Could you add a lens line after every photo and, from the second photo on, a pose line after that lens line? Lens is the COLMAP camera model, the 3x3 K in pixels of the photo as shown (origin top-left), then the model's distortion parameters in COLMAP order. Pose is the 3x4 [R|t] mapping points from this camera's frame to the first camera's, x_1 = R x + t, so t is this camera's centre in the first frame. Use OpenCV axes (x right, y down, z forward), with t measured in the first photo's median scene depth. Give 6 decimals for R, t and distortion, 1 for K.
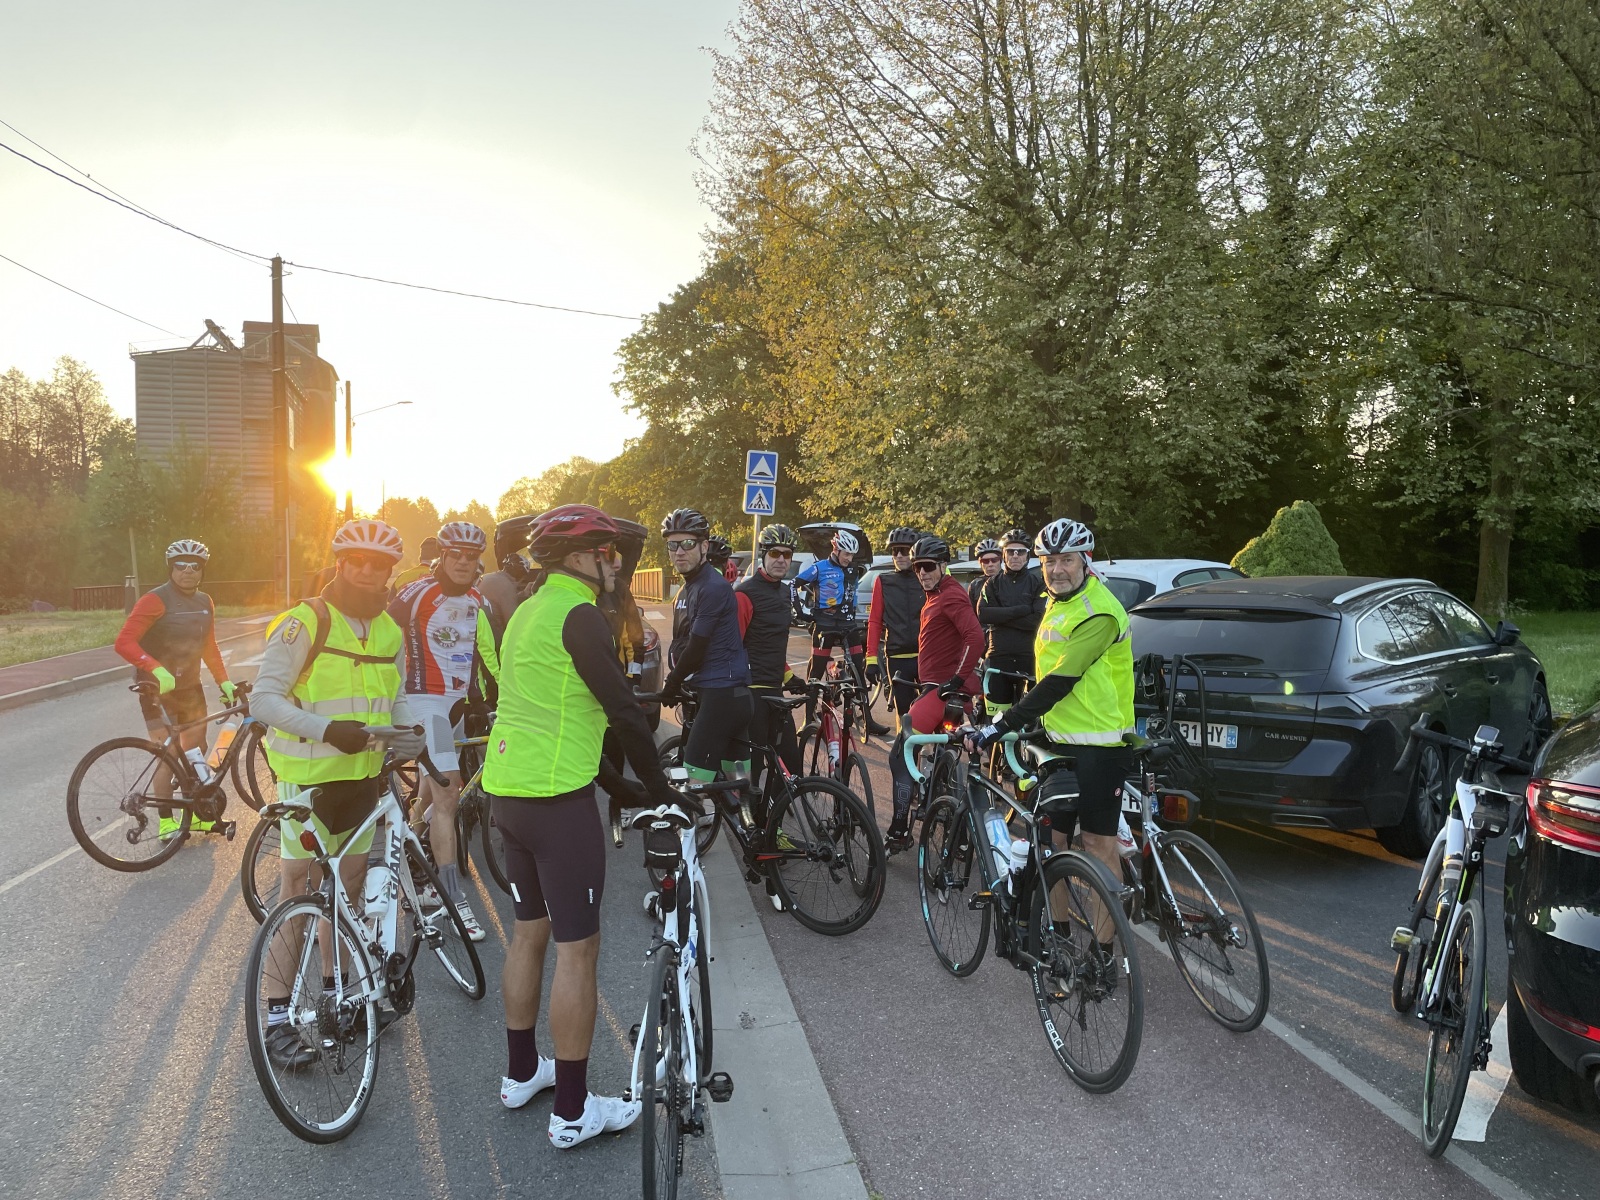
lens RADIAL K [[1174.4, 0, 814.7], [0, 1174.4, 585.1], [0, 0, 1]] dist [0.072078, -0.089761]
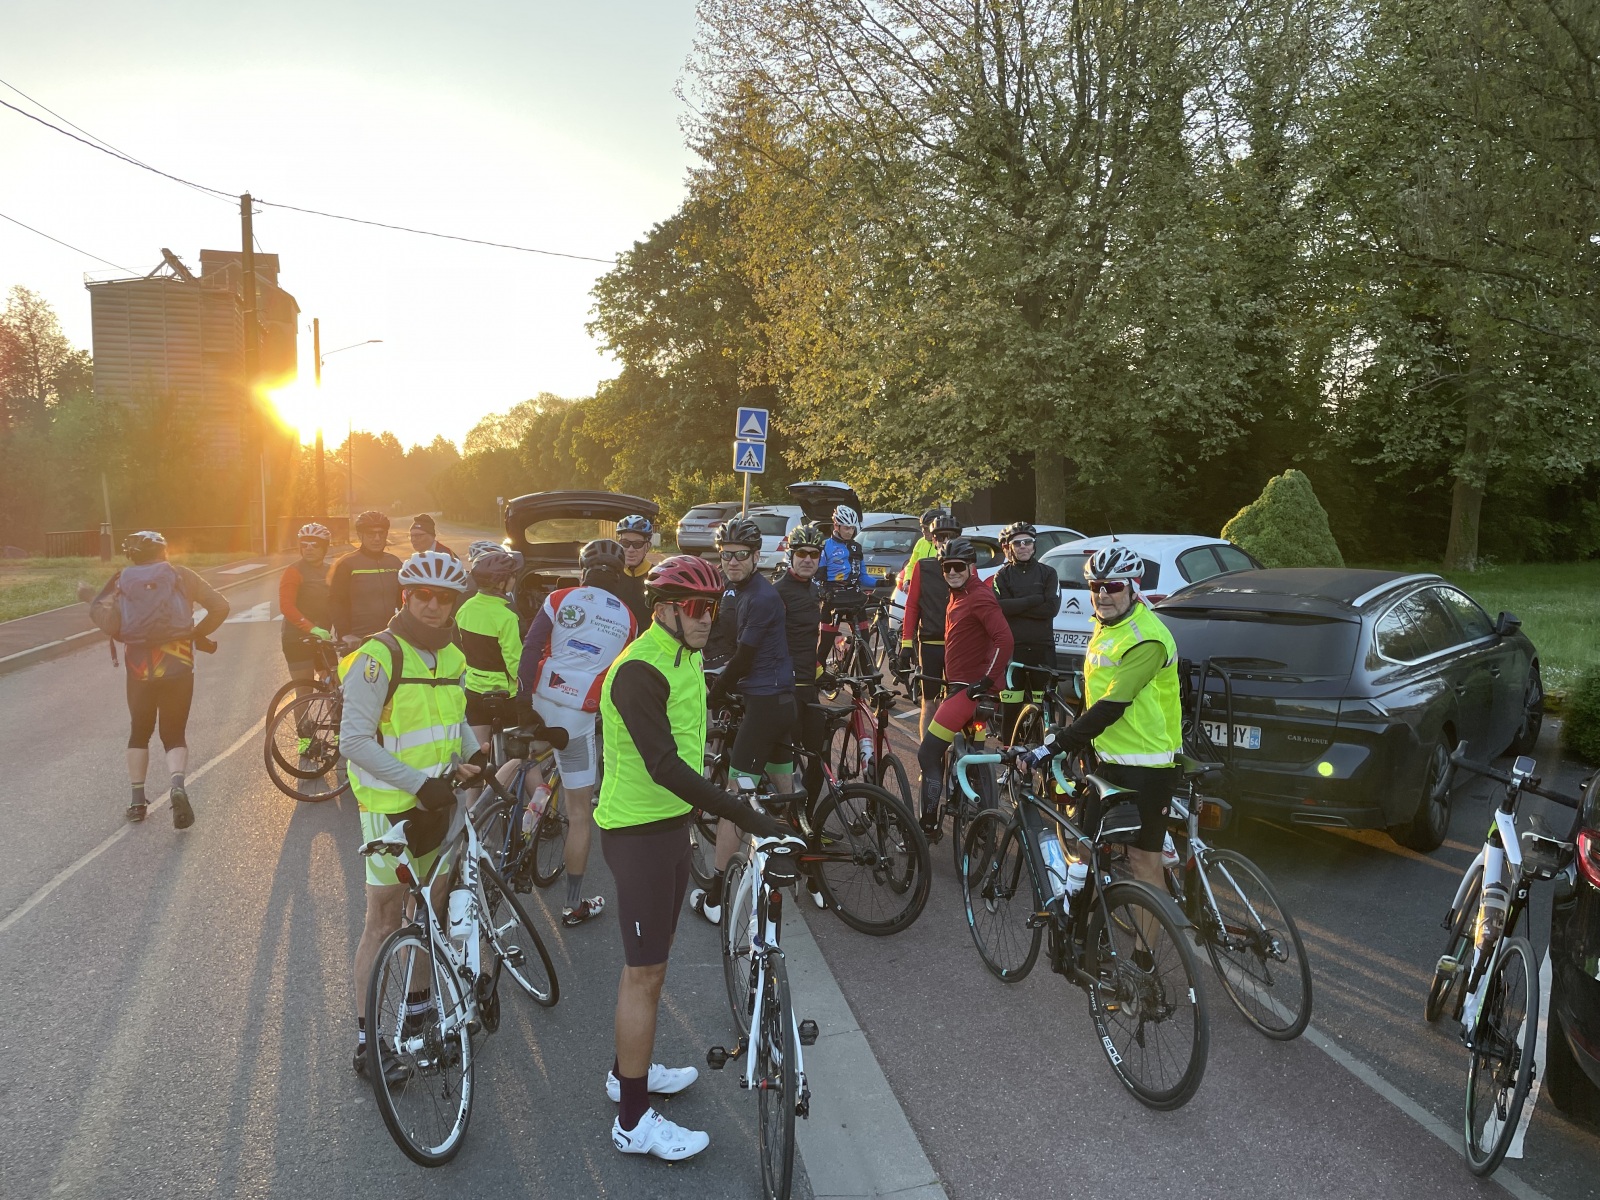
lens RADIAL K [[1174.4, 0, 812.3], [0, 1174.4, 588.1], [0, 0, 1]] dist [0.072078, -0.089761]
pose [[0.999675, 0.005015, 0.024986, -0.014687], [-0.006389, 0.998454, 0.055214, -0.013848], [-0.024670, -0.055356, 0.998162, -0.003885]]
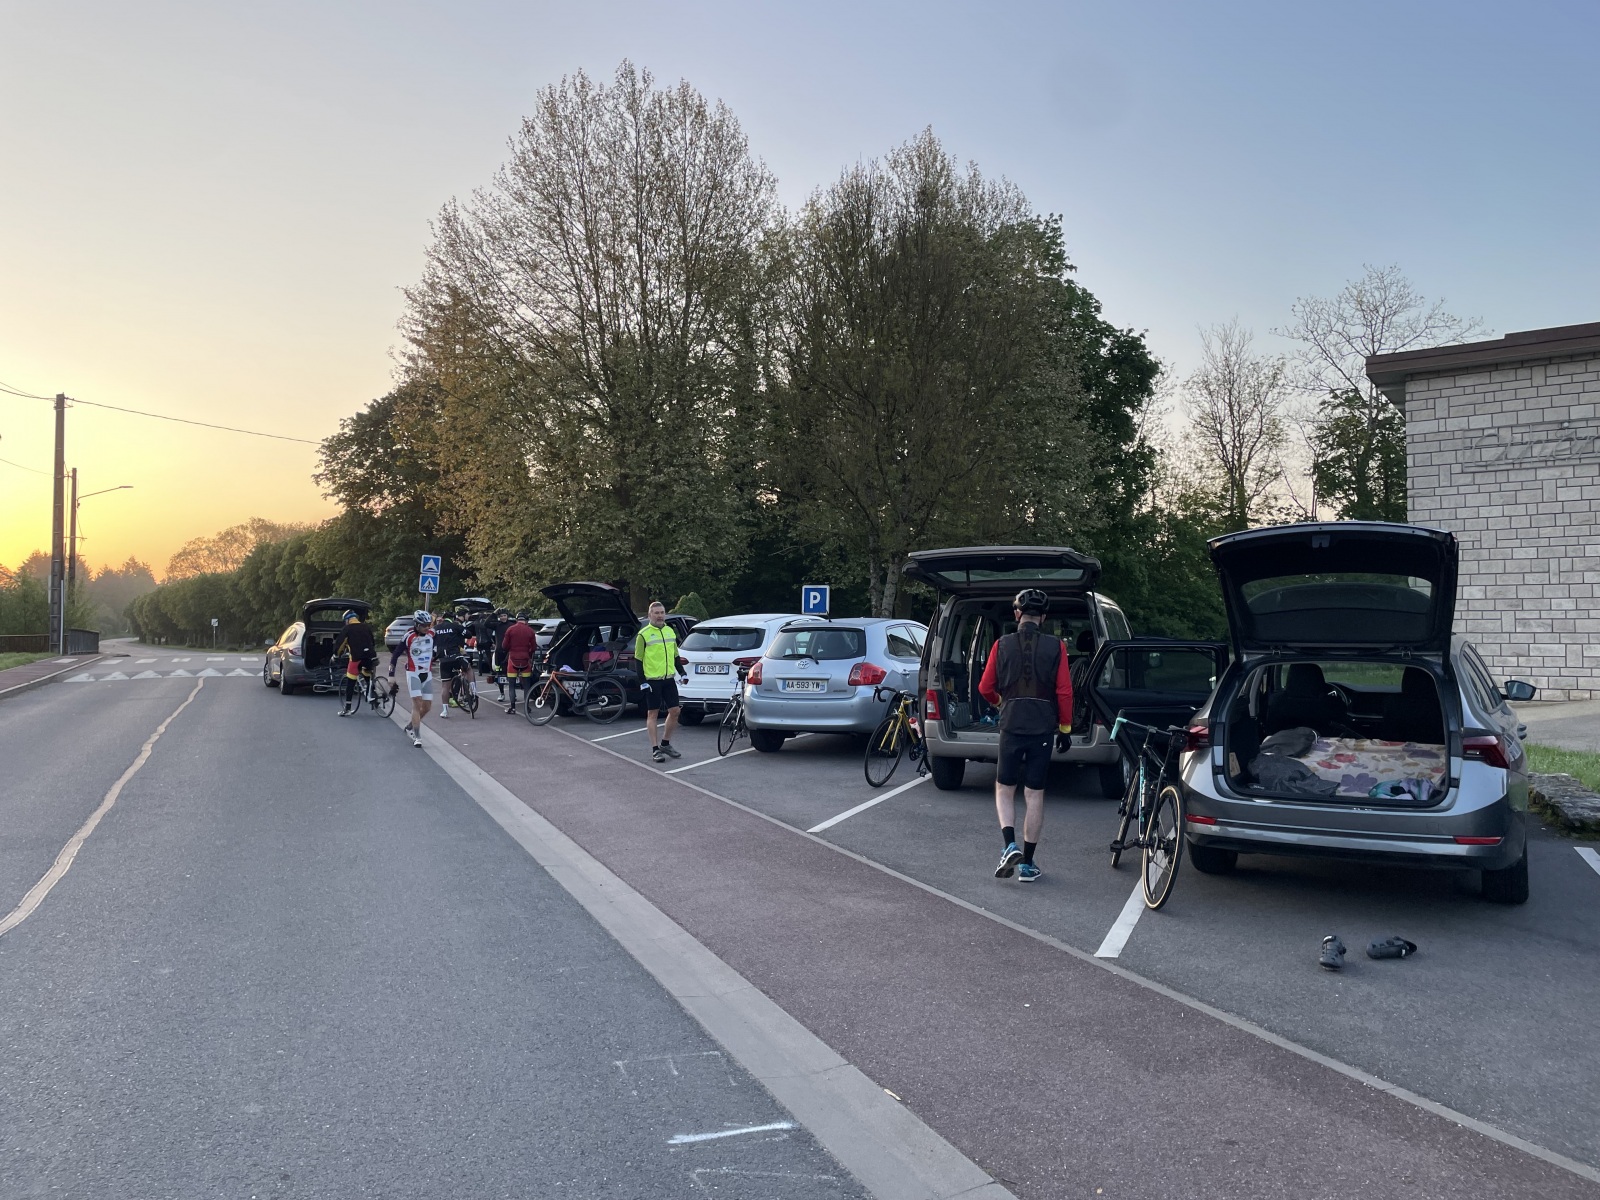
lens RADIAL K [[1174.4, 0, 792.3], [0, 1174.4, 577.3], [0, 0, 1]] dist [0.072078, -0.089761]
pose [[0.972441, 0.012662, 0.232803, 0.053738], [0.001363, 0.998198, -0.059983, 0.017117], [-0.233143, 0.058647, 0.970672, -0.639843]]
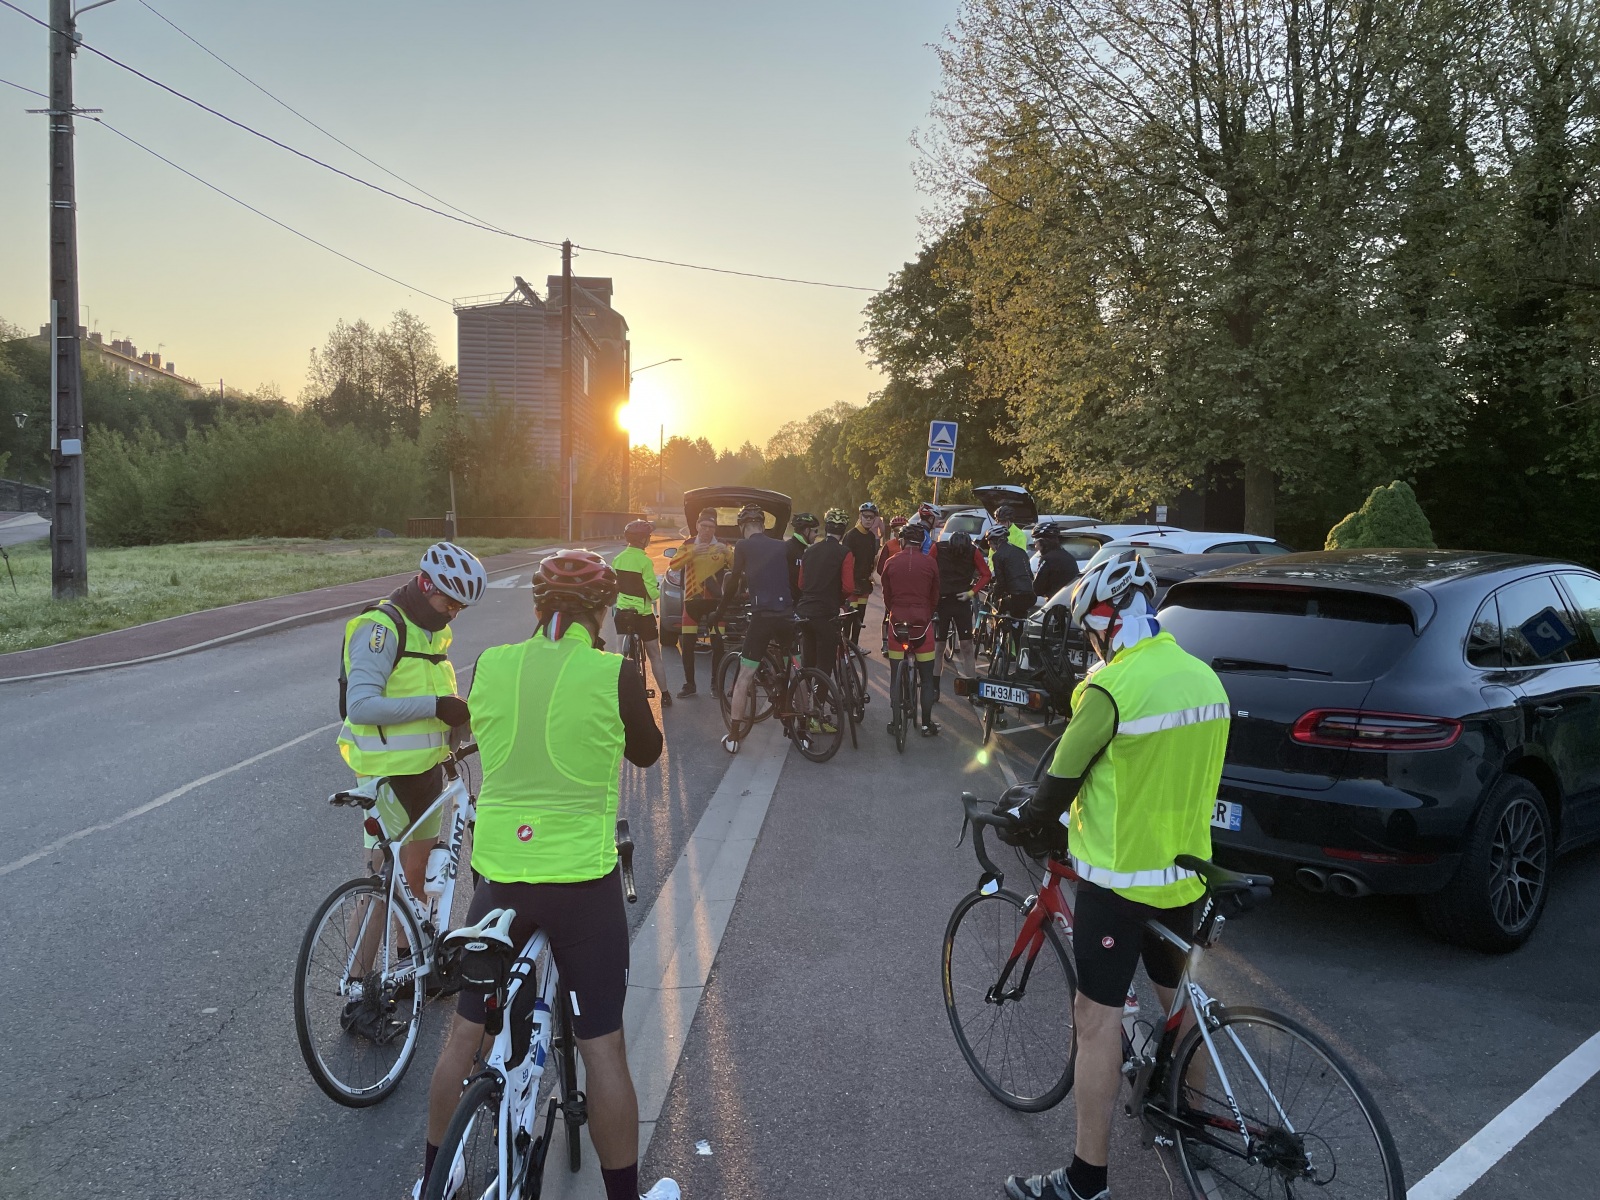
lens RADIAL K [[1174.4, 0, 811.5], [0, 1174.4, 587.9], [0, 0, 1]] dist [0.072078, -0.089761]
pose [[0.973840, 0.043589, -0.223017, 0.075037], [-0.032334, 0.998024, 0.053871, -0.007752], [0.224925, -0.045251, 0.973325, -0.124818]]
